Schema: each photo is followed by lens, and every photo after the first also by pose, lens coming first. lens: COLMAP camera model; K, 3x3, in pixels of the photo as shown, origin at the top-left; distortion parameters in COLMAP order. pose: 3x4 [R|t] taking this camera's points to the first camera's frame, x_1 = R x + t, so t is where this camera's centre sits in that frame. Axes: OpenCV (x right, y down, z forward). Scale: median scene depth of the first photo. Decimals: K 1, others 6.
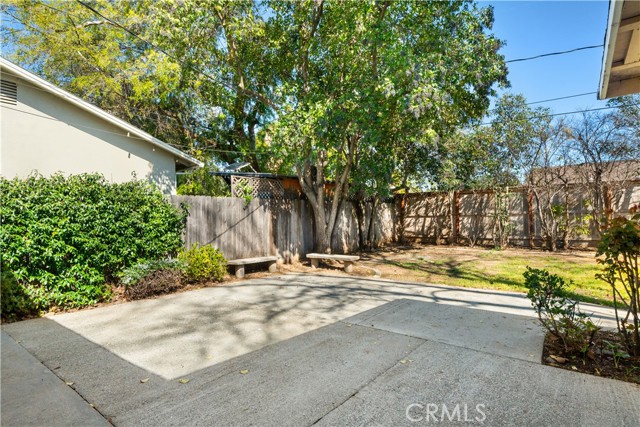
lens RADIAL K [[338.9, 0, 320.0], [0, 338.9, 213.5], [0, 0, 1]] dist [-0.000493, 0.000031]
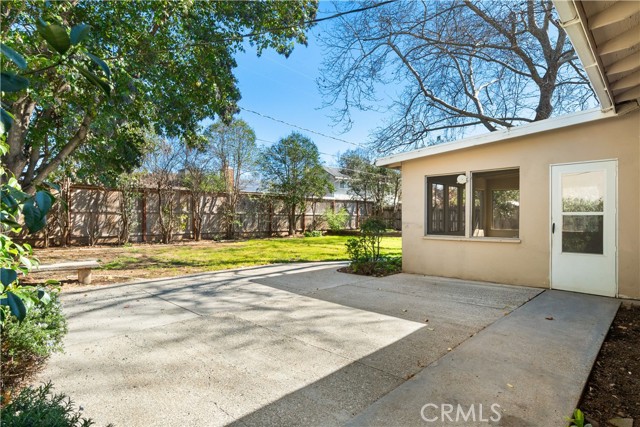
lens RADIAL K [[338.9, 0, 320.0], [0, 338.9, 213.5], [0, 0, 1]] dist [-0.000493, 0.000031]
pose [[0.114017, 0.025196, 0.993159, -0.465423], [-0.021080, 0.999515, -0.022937, 0.019124], [-0.993255, -0.018320, 0.114493, 0.315674]]
